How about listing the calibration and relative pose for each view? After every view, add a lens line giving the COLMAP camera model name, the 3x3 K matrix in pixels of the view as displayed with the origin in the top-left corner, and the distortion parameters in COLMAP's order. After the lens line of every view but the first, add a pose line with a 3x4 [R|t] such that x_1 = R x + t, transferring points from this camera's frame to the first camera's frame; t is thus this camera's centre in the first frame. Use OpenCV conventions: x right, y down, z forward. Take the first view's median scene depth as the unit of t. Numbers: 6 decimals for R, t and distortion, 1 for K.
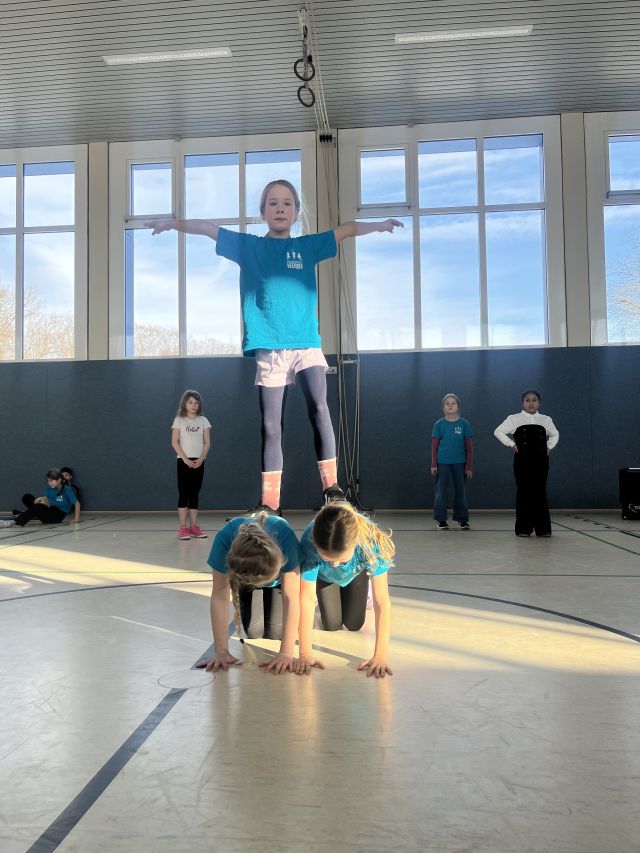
lens RADIAL K [[647.3, 0, 315.9], [0, 647.3, 422.8], [0, 0, 1]] dist [0.047331, -0.065690]
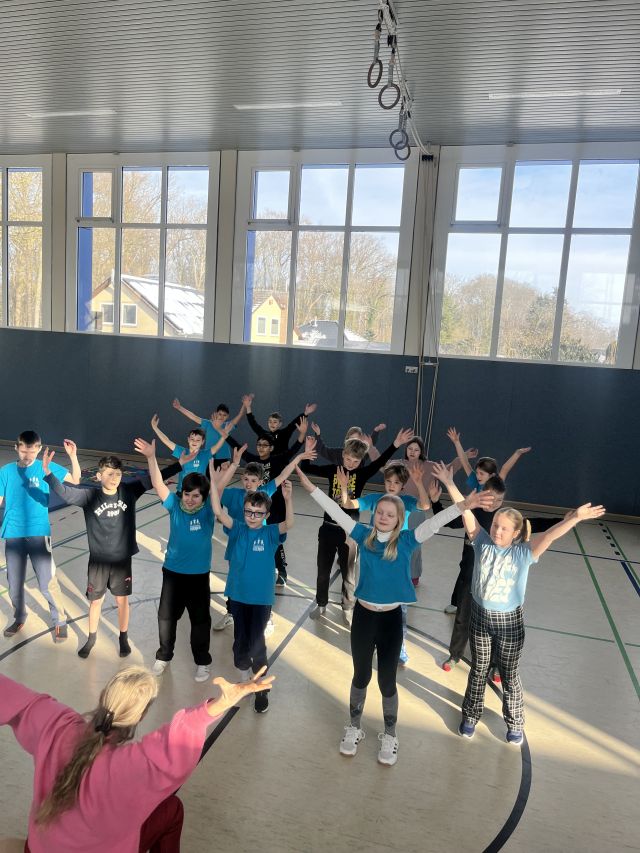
lens RADIAL K [[647.3, 0, 317.3], [0, 647.3, 421.3], [0, 0, 1]] dist [0.047331, -0.065690]
pose [[0.979981, 0.095201, -0.174856, 0.067960], [-0.063893, 0.982195, 0.176668, -0.185948], [0.188561, -0.161959, 0.968614, -0.167028]]
